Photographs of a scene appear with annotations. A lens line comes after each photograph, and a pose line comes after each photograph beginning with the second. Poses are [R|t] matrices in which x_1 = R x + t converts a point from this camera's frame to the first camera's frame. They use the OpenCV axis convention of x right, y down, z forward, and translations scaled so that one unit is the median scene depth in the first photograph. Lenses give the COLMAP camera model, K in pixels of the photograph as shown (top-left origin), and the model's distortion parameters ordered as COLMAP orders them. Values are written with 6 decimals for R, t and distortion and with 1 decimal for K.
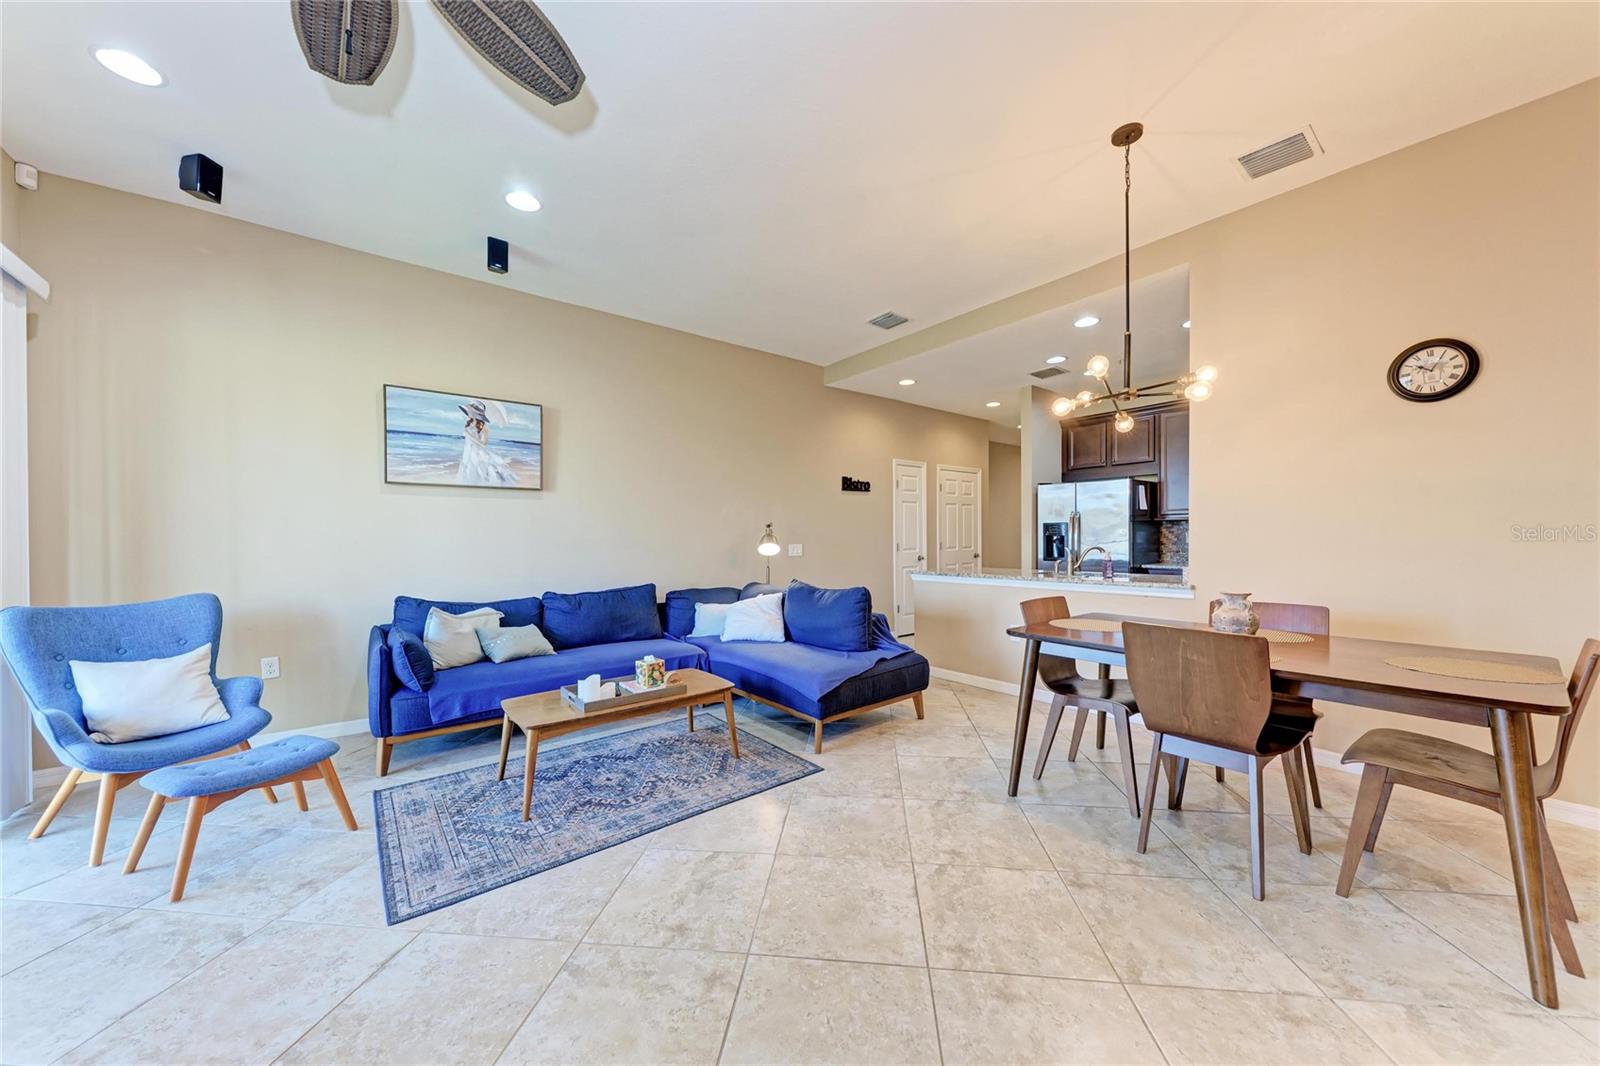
lens RADIAL K [[566.6, 0, 797.3], [0, 566.6, 540.3], [0, 0, 1]] dist [0.004668, -0.001306]
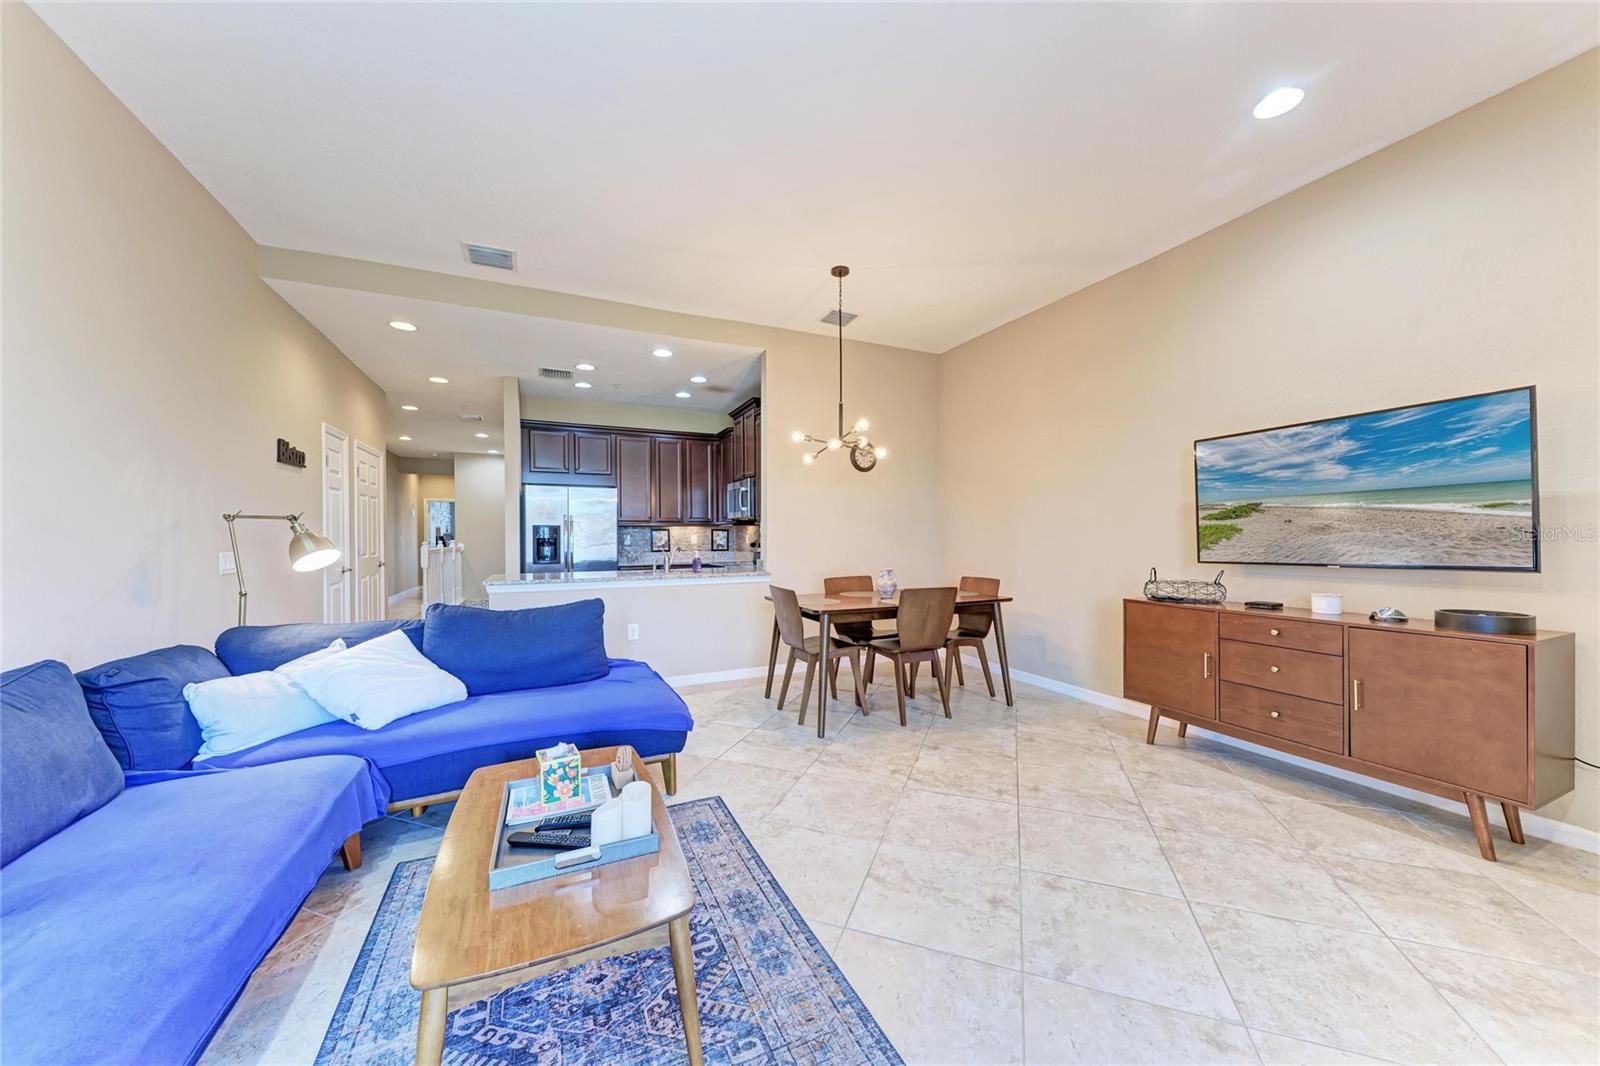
lens RADIAL K [[566.6, 0, 806.8], [0, 566.6, 543.0], [0, 0, 1]] dist [0.004668, -0.001306]
pose [[0.225595, -0.005067, 0.974208, -0.599029], [0.006471, 0.999972, 0.003702, 0.000126], [-0.974200, 0.005469, 0.225621, 0.495883]]
